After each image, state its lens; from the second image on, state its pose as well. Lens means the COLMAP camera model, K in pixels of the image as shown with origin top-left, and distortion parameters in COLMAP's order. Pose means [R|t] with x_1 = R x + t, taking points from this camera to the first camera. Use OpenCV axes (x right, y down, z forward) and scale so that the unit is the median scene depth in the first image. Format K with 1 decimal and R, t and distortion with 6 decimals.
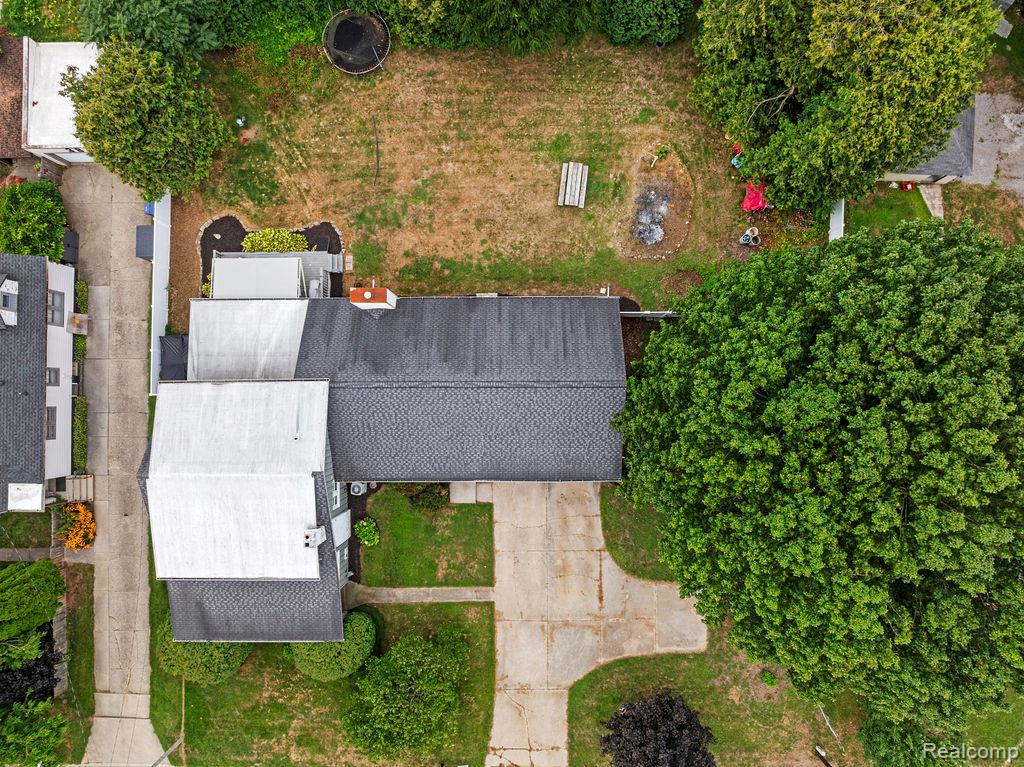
lens RADIAL K [[729.3, 0, 512.0], [0, 729.3, 383.5], [0, 0, 1]] dist [-0.044326, 0.009073]
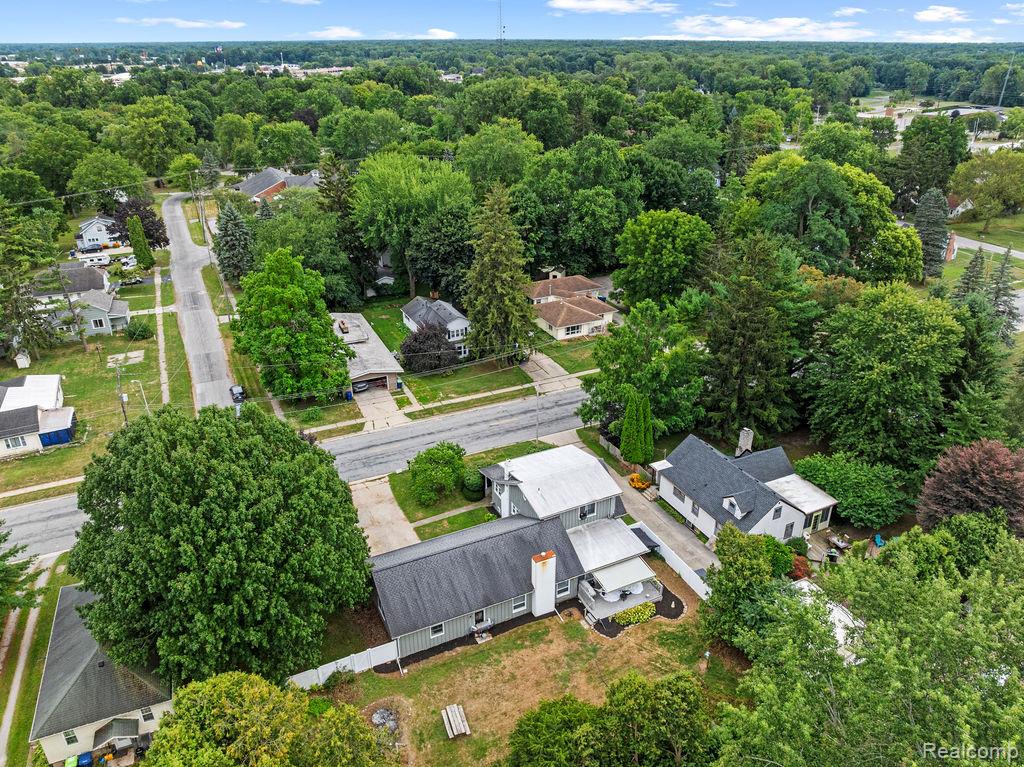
lens RADIAL K [[729.3, 0, 512.0], [0, 729.3, 383.5], [0, 0, 1]] dist [-0.044326, 0.009073]
pose [[-0.900506, 0.194622, -0.388858, 0.358971], [-0.434677, -0.378176, 0.817337, -1.084868], [0.012015, 0.905044, 0.425147, -0.016738]]
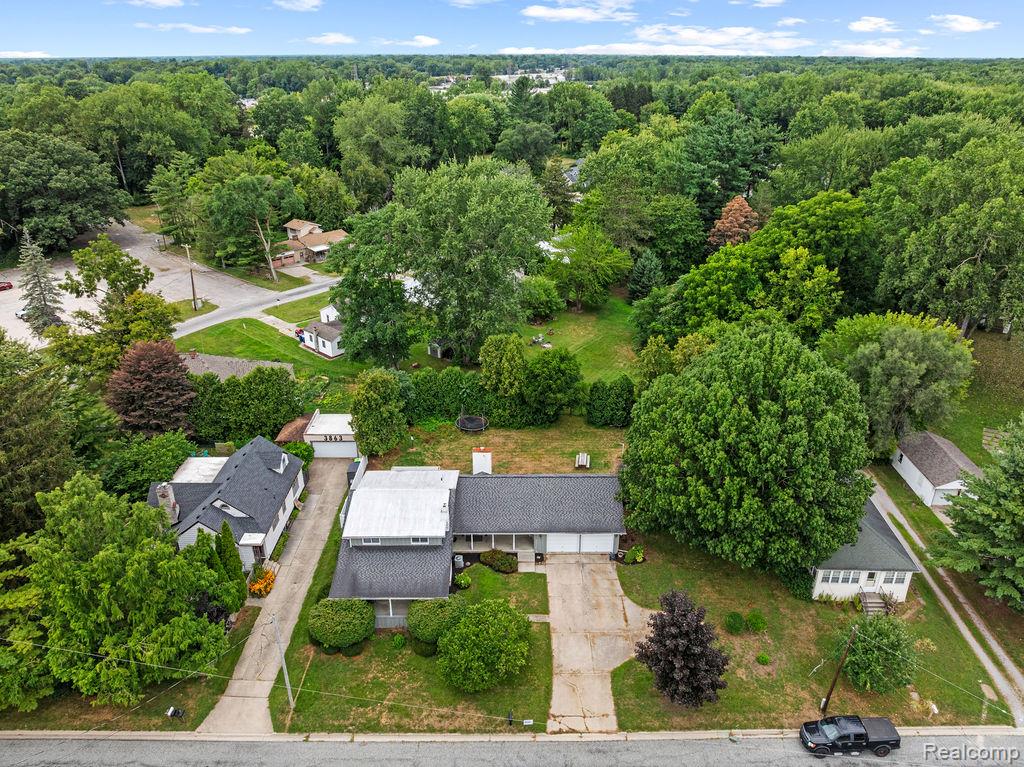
lens RADIAL K [[729.3, 0, 512.0], [0, 729.3, 383.5], [0, 0, 1]] dist [-0.044326, 0.009073]
pose [[0.999933, 0.011183, -0.003083, -0.097174], [-0.007650, 0.435880, -0.899972, 1.349574], [-0.008720, 0.899935, 0.435937, -0.013405]]
